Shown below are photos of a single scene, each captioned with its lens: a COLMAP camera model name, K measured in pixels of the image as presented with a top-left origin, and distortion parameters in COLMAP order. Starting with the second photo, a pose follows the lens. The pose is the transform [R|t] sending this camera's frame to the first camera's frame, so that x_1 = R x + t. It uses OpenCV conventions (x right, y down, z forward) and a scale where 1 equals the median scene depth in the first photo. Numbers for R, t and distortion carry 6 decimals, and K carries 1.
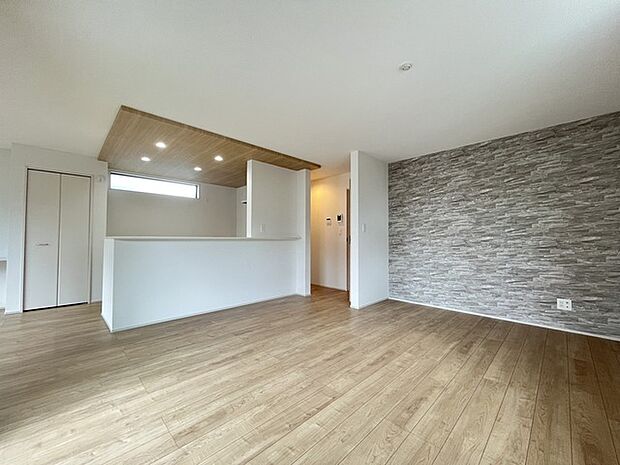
lens RADIAL K [[251.7, 0, 310.8], [0, 251.7, 231.7], [0, 0, 1]] dist [-0.001737, -0.000428]
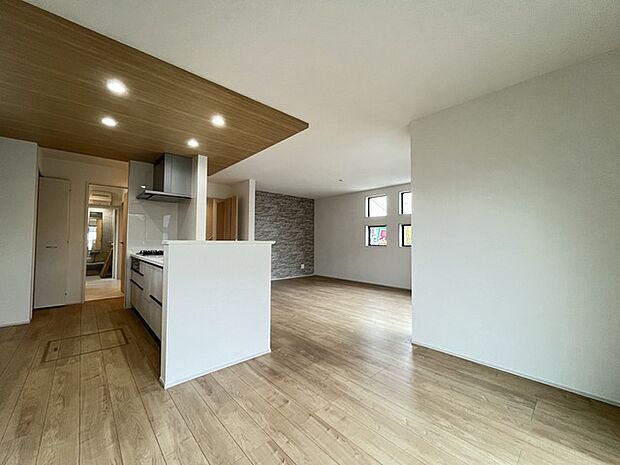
lens RADIAL K [[251.7, 0, 310.8], [0, 251.7, 231.7], [0, 0, 1]] dist [-0.001737, -0.000428]
pose [[0.040051, 0.035050, 0.998583, -1.401702], [-0.033704, 0.998863, -0.033708, 0.010357], [-0.998629, -0.032306, 0.041187, 0.704335]]
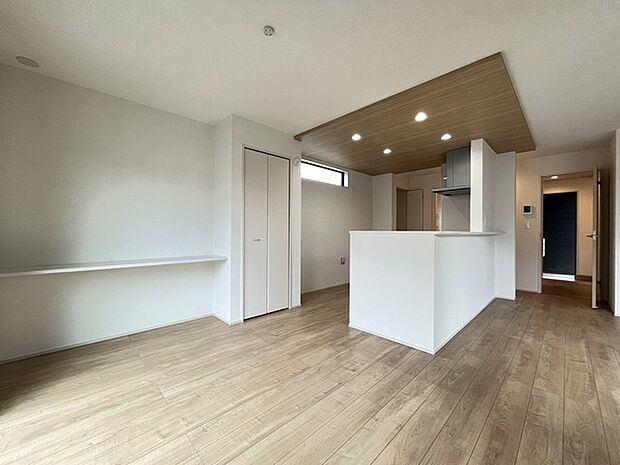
lens RADIAL K [[247.1, 0, 307.7], [0, 247.1, 241.8], [0, 0, 1]] dist [-0.014608, 0.000336]
pose [[0.999738, 0.001411, -0.022829, -0.982068], [0.000065, 0.997916, 0.064529, 0.002007], [0.022872, -0.064513, 0.997655, 0.213432]]
